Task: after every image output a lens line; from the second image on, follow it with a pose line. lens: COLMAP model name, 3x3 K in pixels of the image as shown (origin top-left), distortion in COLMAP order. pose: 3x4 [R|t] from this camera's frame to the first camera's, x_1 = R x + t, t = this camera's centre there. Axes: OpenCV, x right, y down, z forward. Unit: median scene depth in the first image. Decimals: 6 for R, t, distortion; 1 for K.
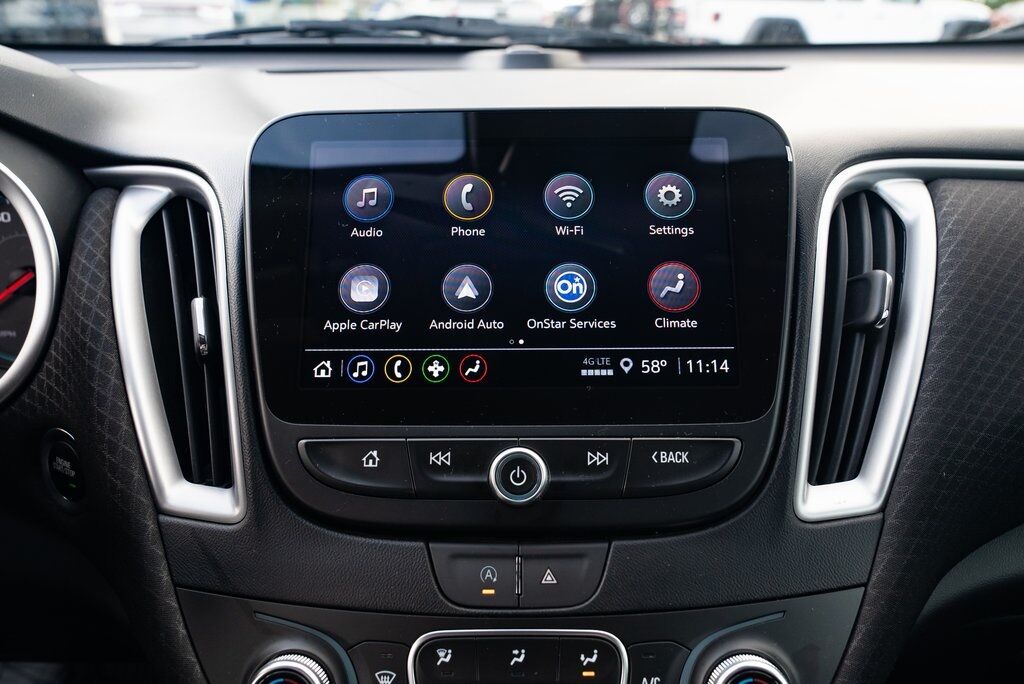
lens RADIAL K [[815.5, 0, 517.5], [0, 815.5, 338.1], [0, 0, 1]] dist [-0.024245, 0.016959]
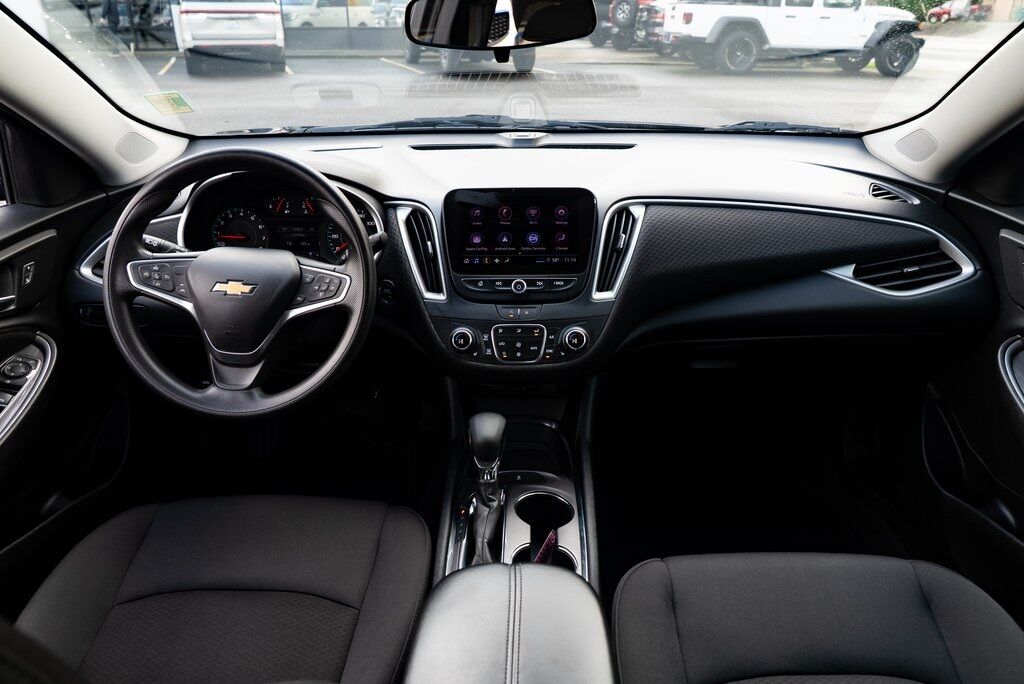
lens RADIAL K [[697.8, 0, 513.5], [0, 697.8, 336.5], [0, 0, 1]] dist [-0.037161, 0.021176]
pose [[0.999927, 0.001416, -0.011962, 0.014289], [-0.000564, 0.997485, 0.070881, 0.158215], [0.012032, -0.070869, 0.997413, -2.207768]]
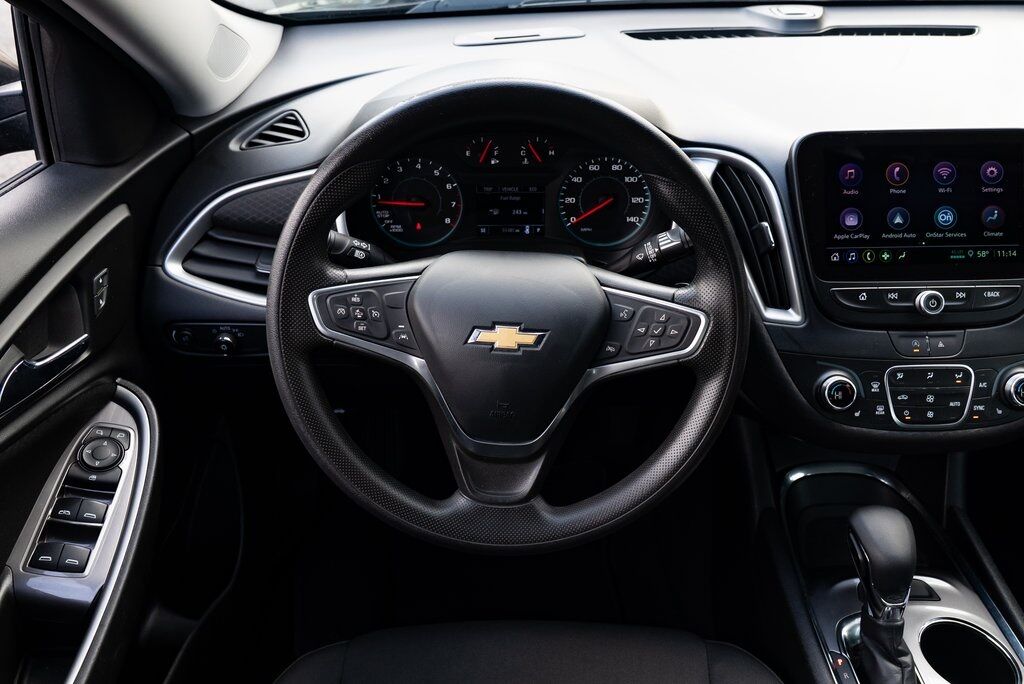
lens RADIAL K [[800.2, 0, 511.7], [0, 800.2, 337.5], [0, 0, 1]] dist [-0.009074, 0.002610]
pose [[0.999914, -0.013065, 0.001342, -1.145979], [0.012420, 0.973842, 0.226887, -0.258048], [-0.004271, -0.226851, 0.973920, -1.198618]]
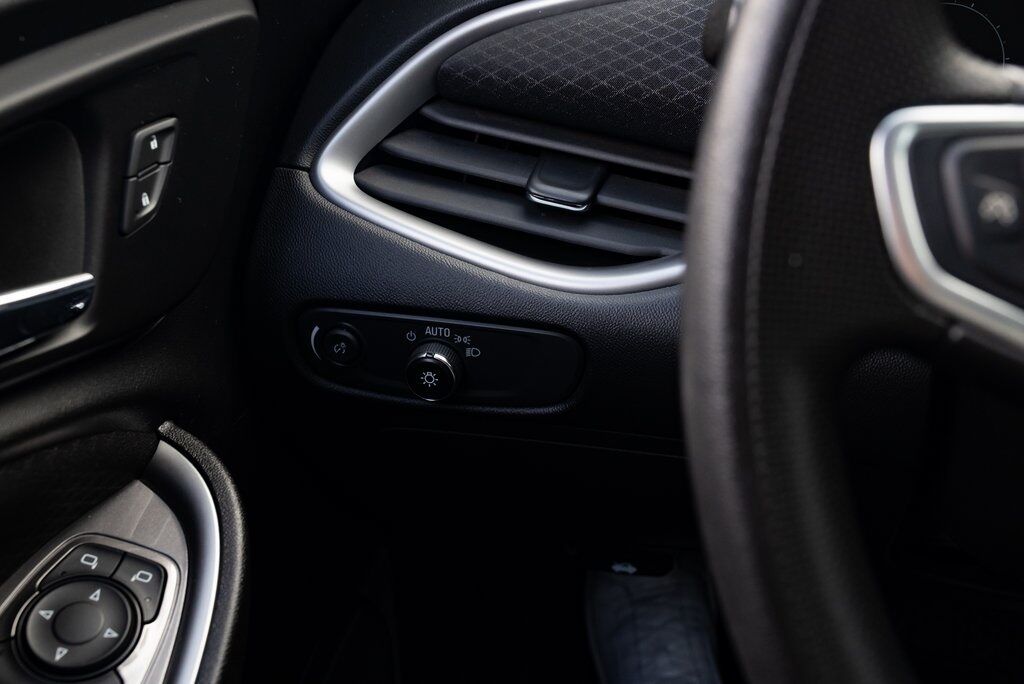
lens RADIAL K [[1000.3, 0, 512.3], [0, 1000.3, 334.8], [0, 0, 1]] dist [-0.001596, 0.000000]
pose [[0.978999, 0.077475, -0.188568, -1.704030], [-0.059002, 0.993066, 0.101683, 0.135119], [0.195138, -0.088421, 0.976782, 0.029908]]
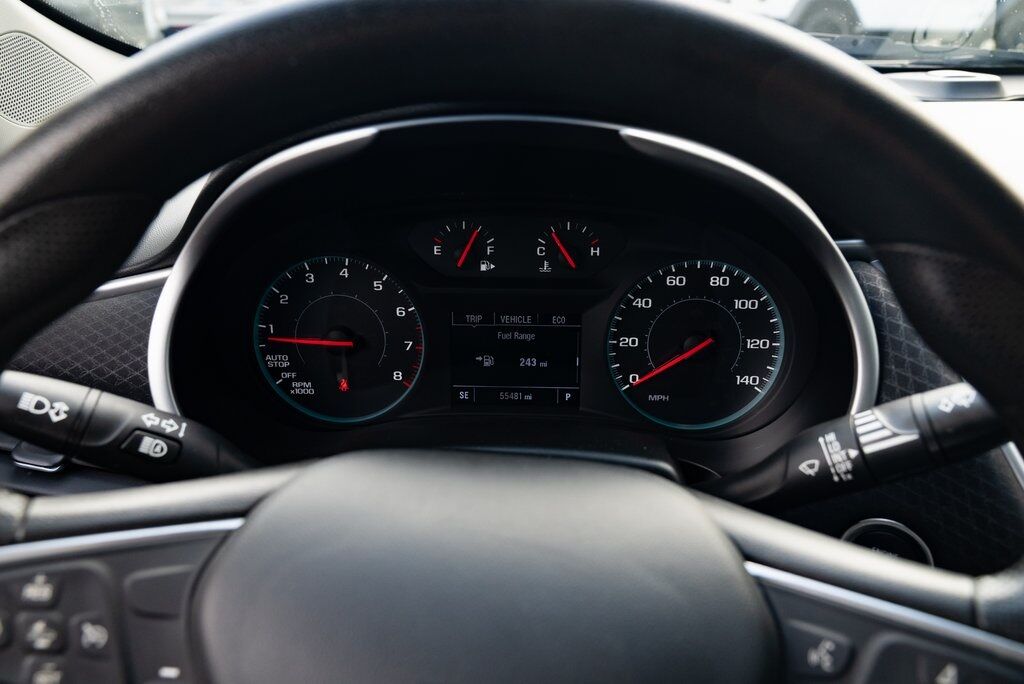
lens RADIAL K [[800.2, 0, 511.7], [0, 800.2, 346.7], [0, 0, 1]] dist [-0.009074, 0.002610]
pose [[0.999538, 0.006262, -0.029750, -1.107165], [-0.005020, 0.999119, 0.041661, -0.149644], [0.029985, -0.041493, 0.998689, 0.039430]]
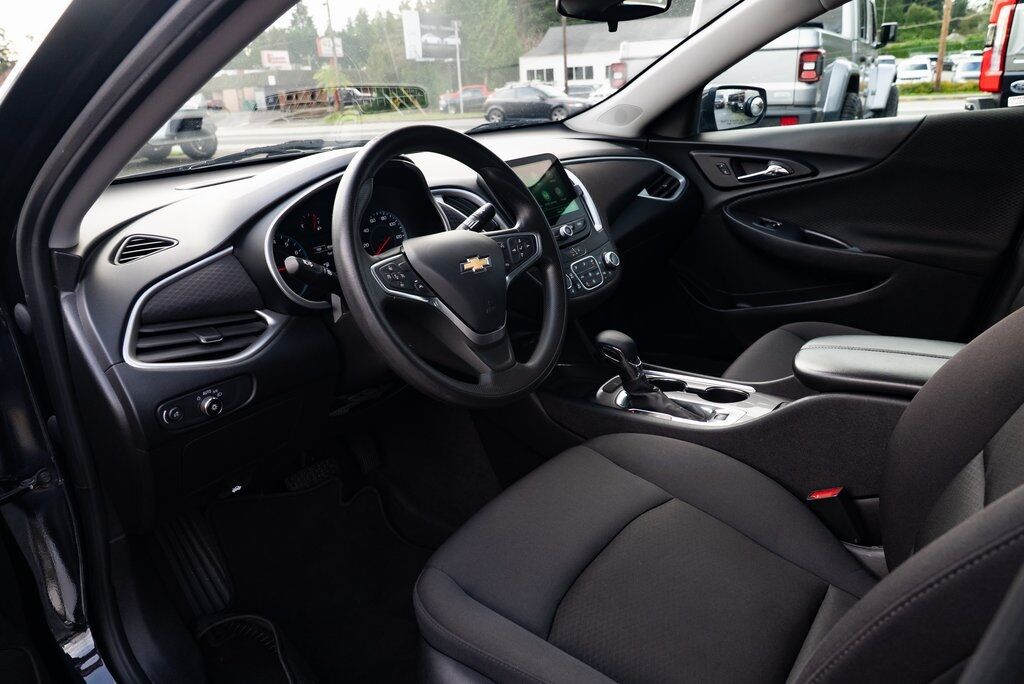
lens RADIAL K [[697.8, 0, 513.1], [0, 697.8, 345.2], [0, 0, 1]] dist [-0.037161, 0.021176]
pose [[0.580622, -0.308104, 0.753625, -3.168090], [0.341942, 0.932319, 0.117715, 0.187281], [-0.738887, 0.189348, 0.646679, -1.153054]]
